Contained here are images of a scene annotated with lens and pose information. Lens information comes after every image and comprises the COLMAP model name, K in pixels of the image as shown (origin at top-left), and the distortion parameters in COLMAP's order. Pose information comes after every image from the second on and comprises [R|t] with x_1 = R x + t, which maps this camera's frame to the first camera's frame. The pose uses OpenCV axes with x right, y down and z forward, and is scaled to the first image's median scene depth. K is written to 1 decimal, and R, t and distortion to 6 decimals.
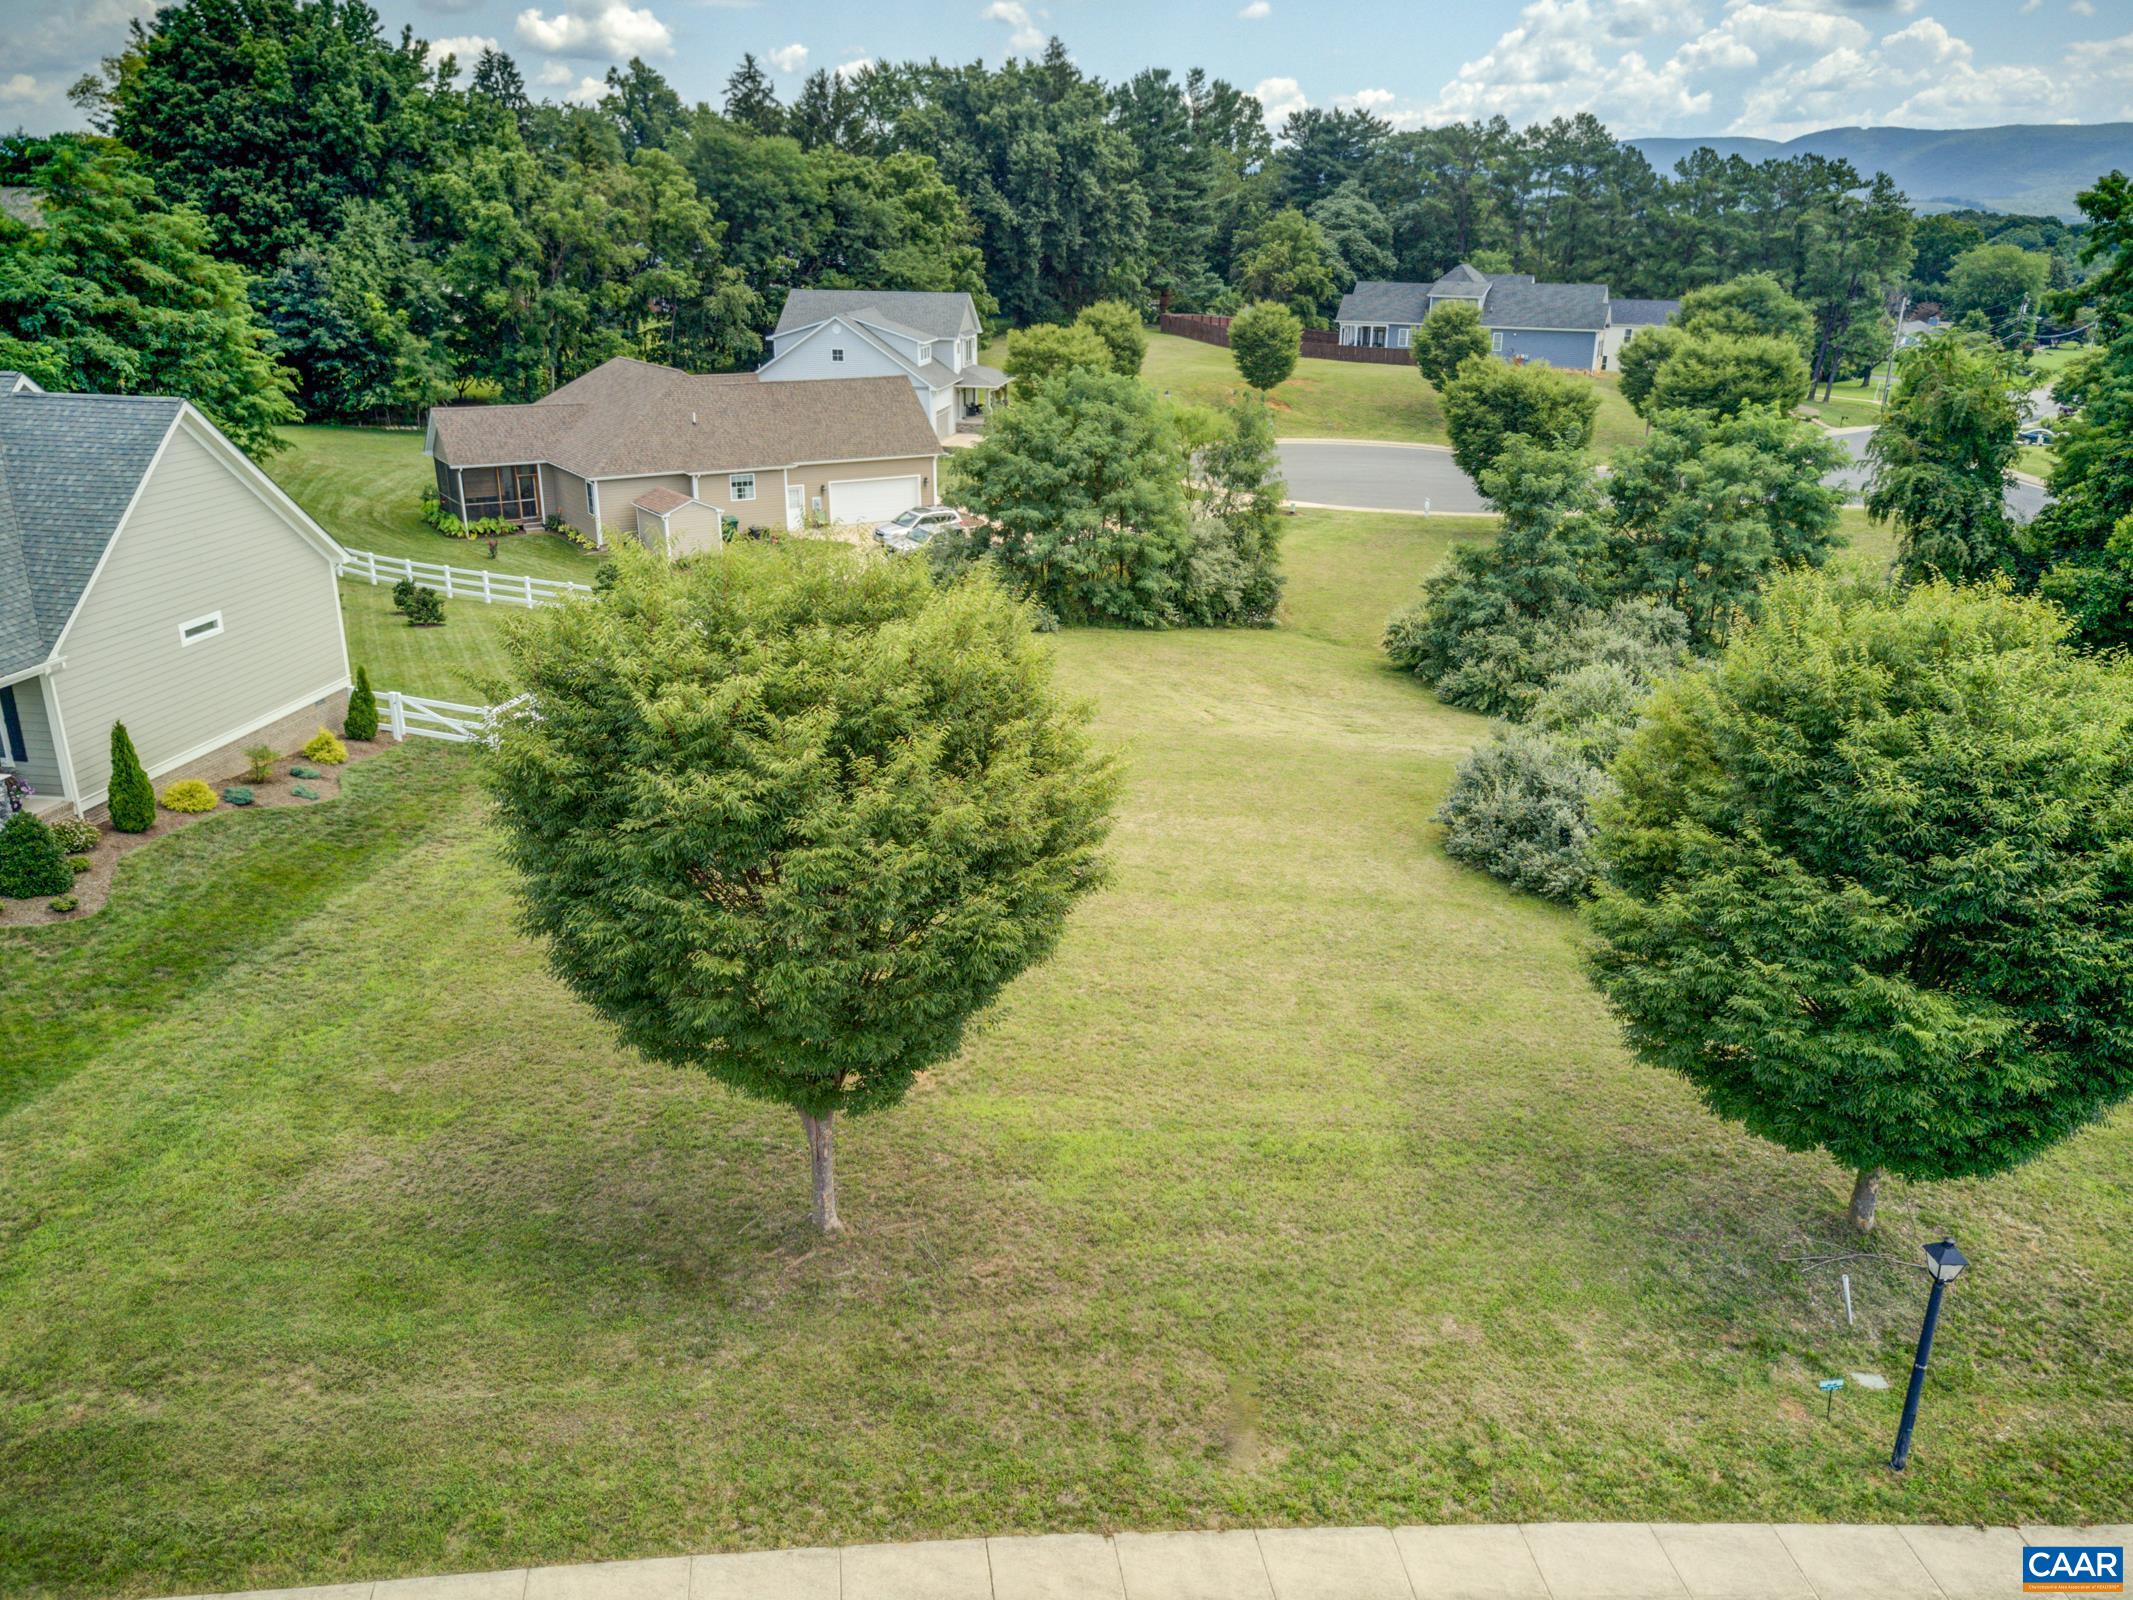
lens RADIAL K [[1656.7, 0, 1066.5], [0, 1656.7, 800.0], [0, 0, 1]] dist [-0.088330, 0.255728]
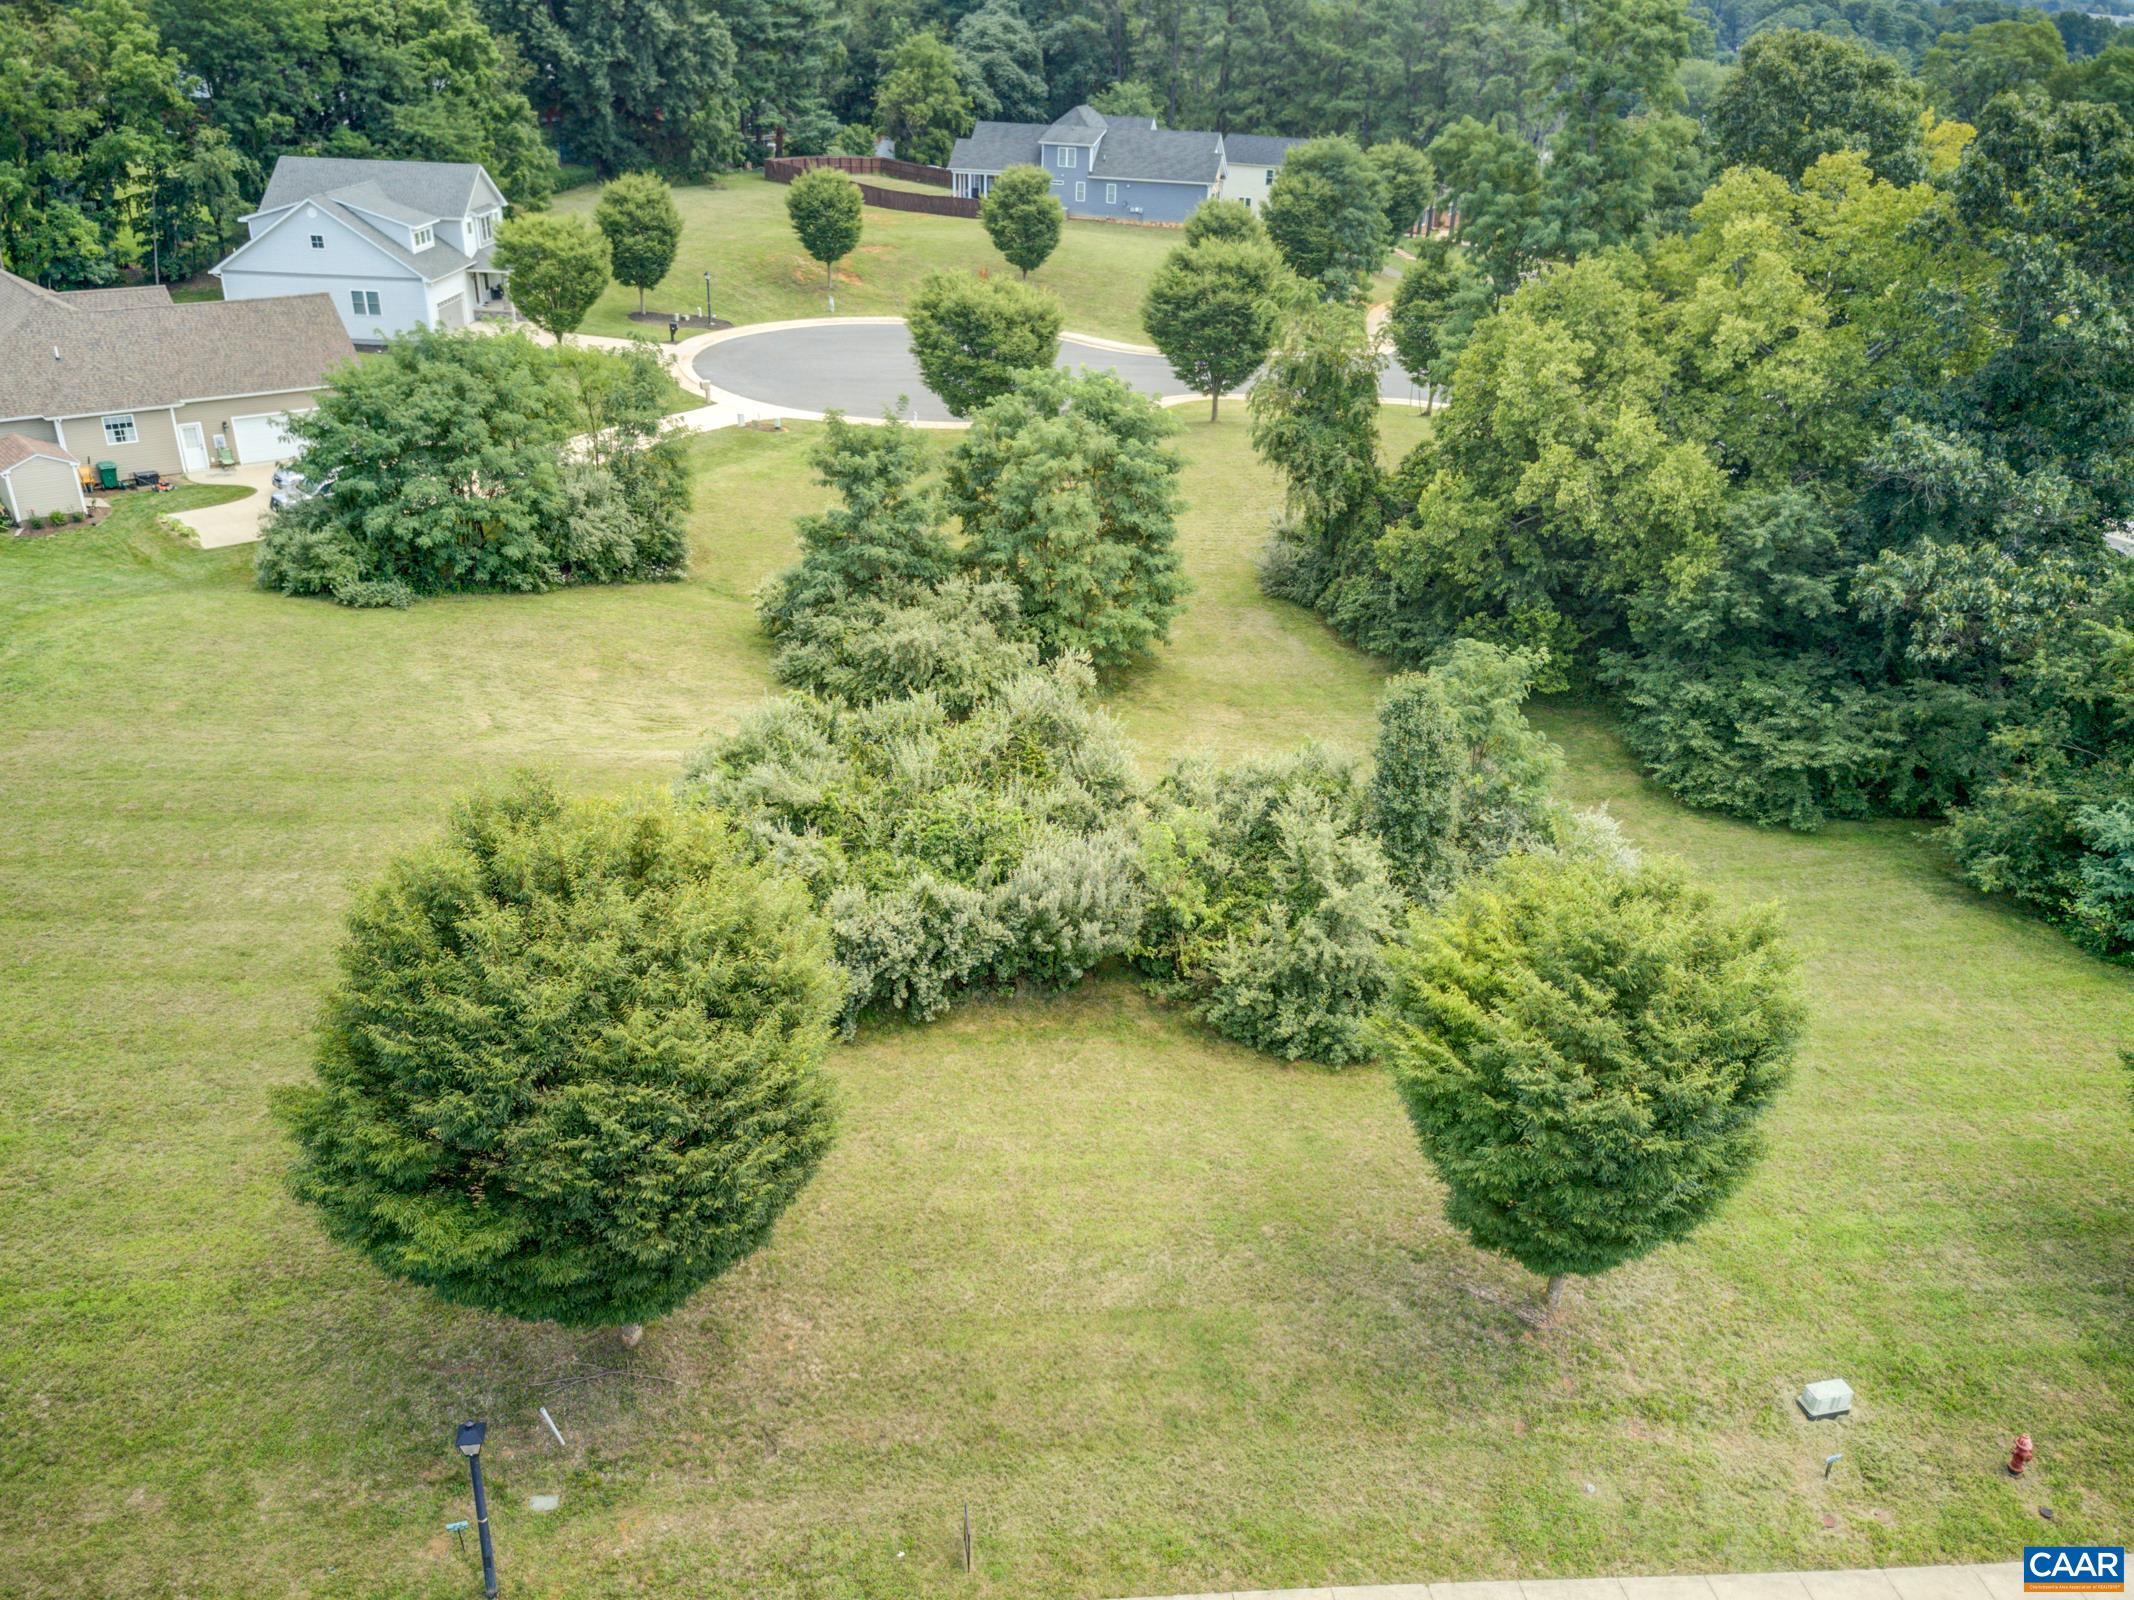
lens RADIAL K [[1715.4, 0, 1033.6], [0, 1715.4, 808.4], [0, 0, 1]] dist [0.038870, -0.019630]
pose [[0.994976, -0.034487, 0.093984, 0.146765], [0.023889, 0.993461, 0.111641, -0.049353], [-0.097220, -0.108835, 0.989294, -0.029902]]
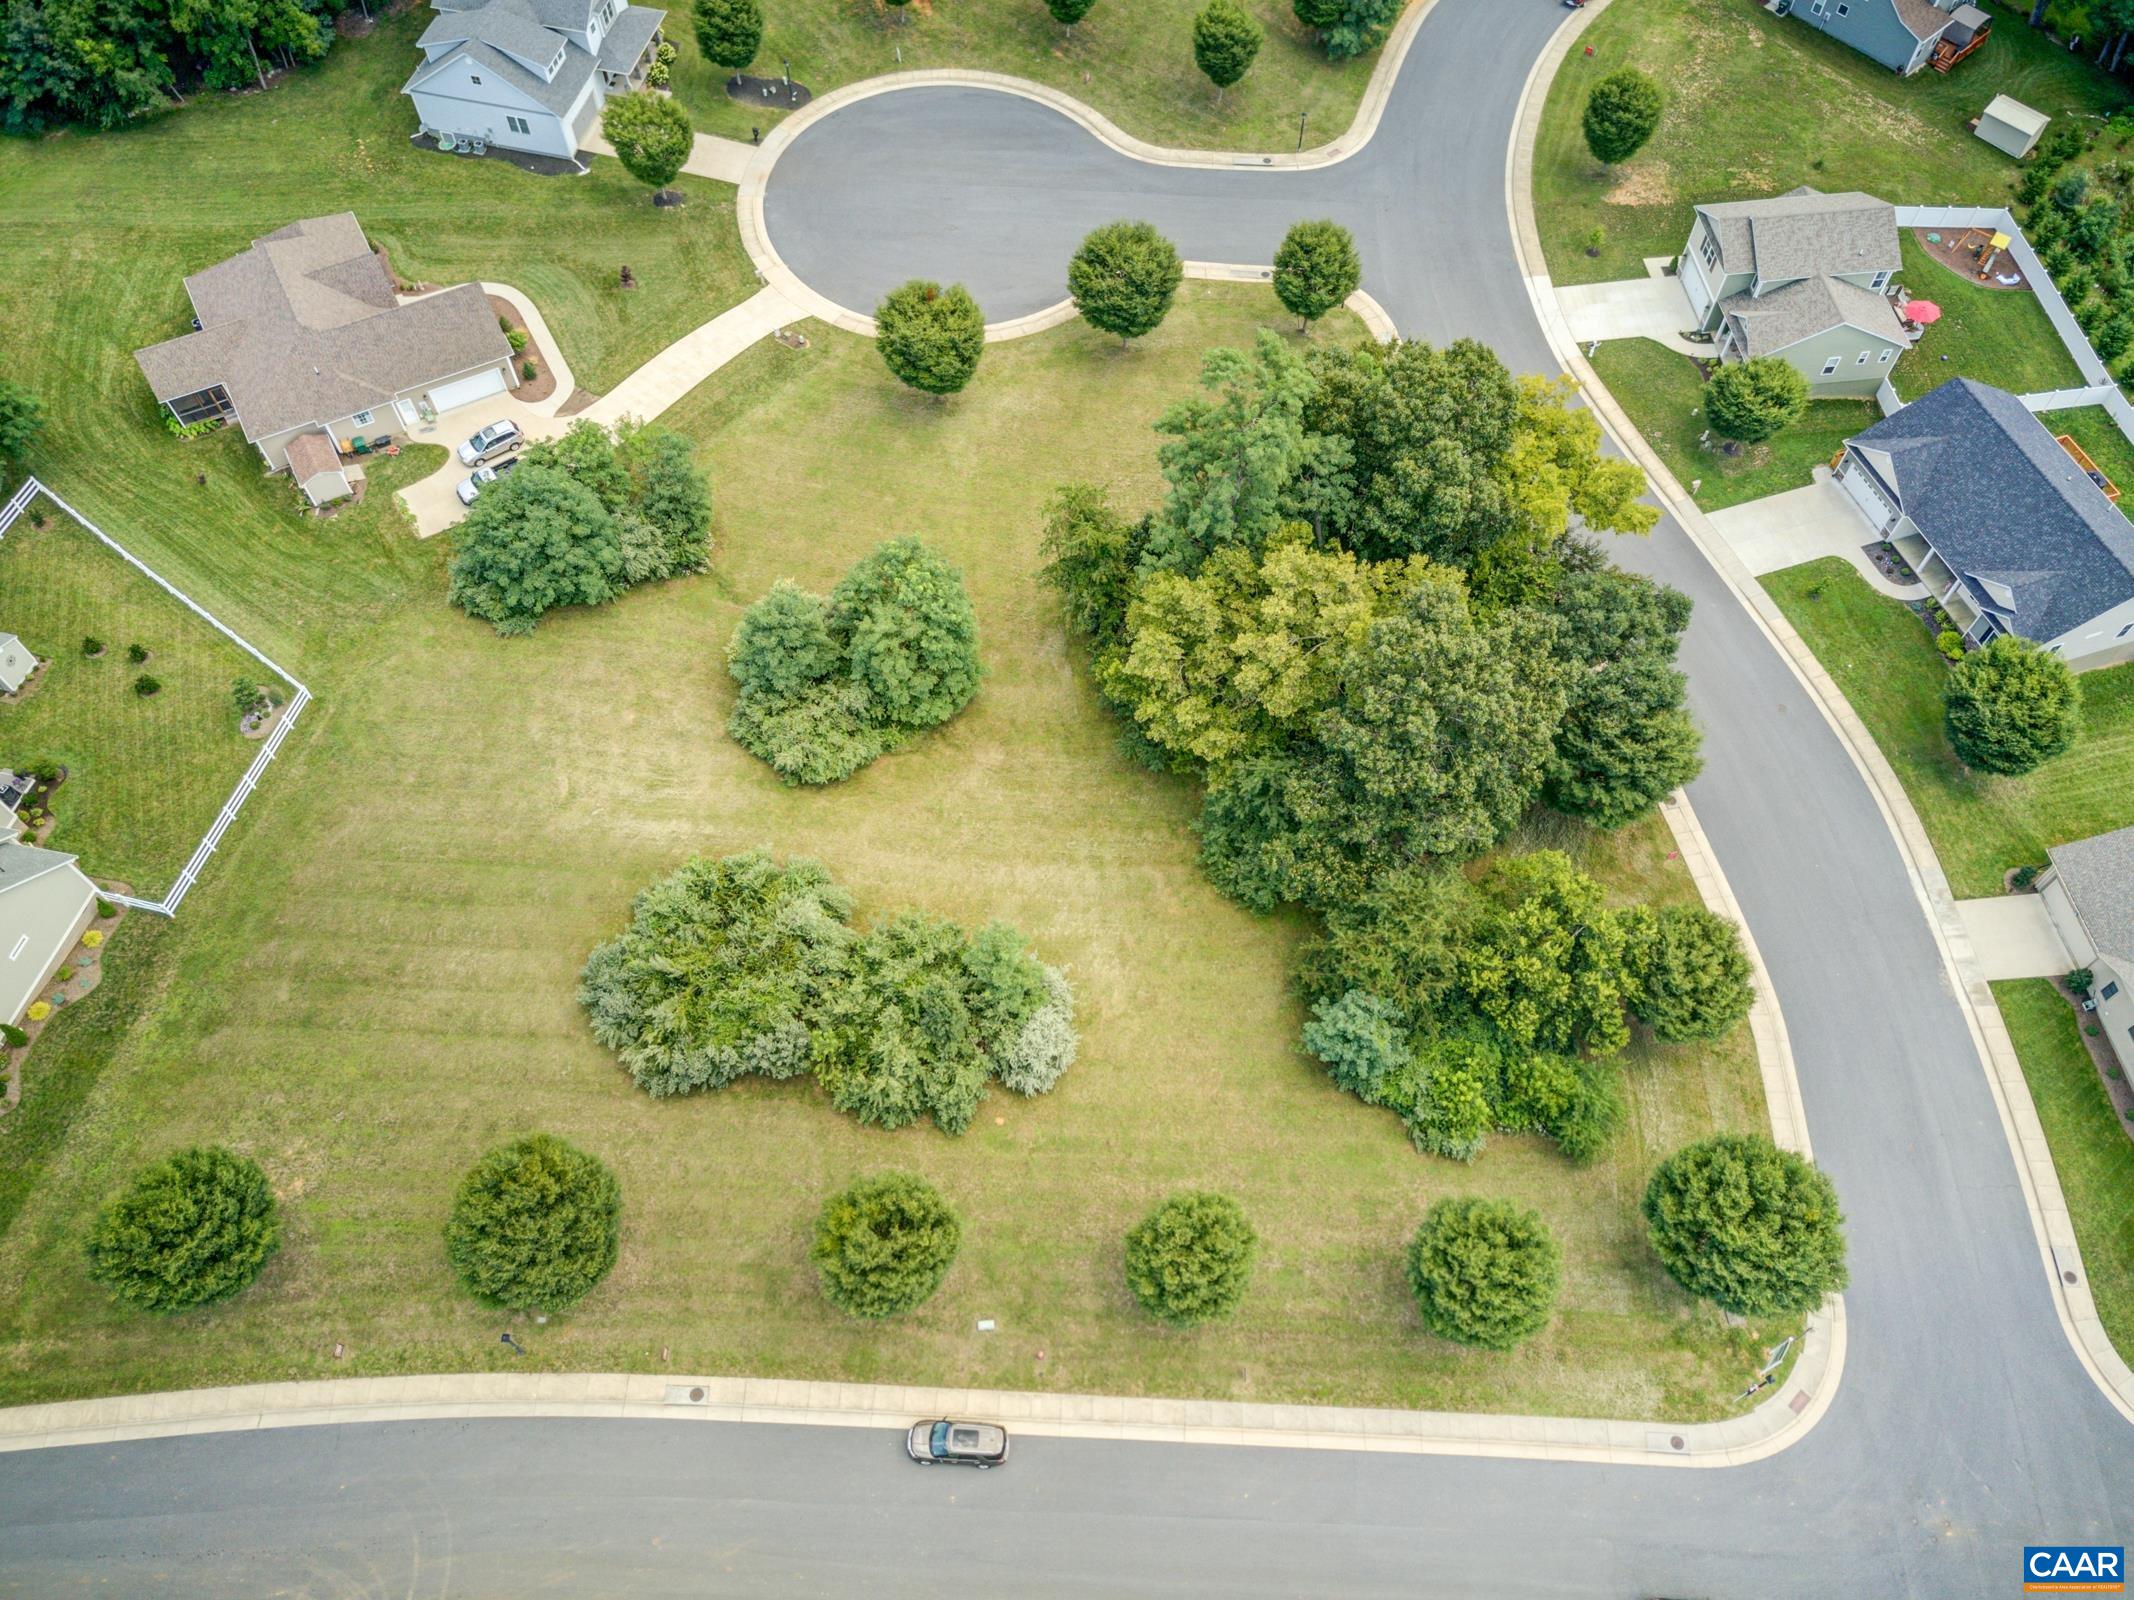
lens RADIAL K [[1637.0, 0, 1079.5], [0, 1637.0, 797.2], [0, 0, 1]] dist [0.033936, 0.026352]
pose [[0.996992, 0.060297, -0.048696, 0.359718], [-0.017196, 0.784728, 0.619602, -0.572660], [0.075574, -0.616900, 0.783404, -0.212069]]
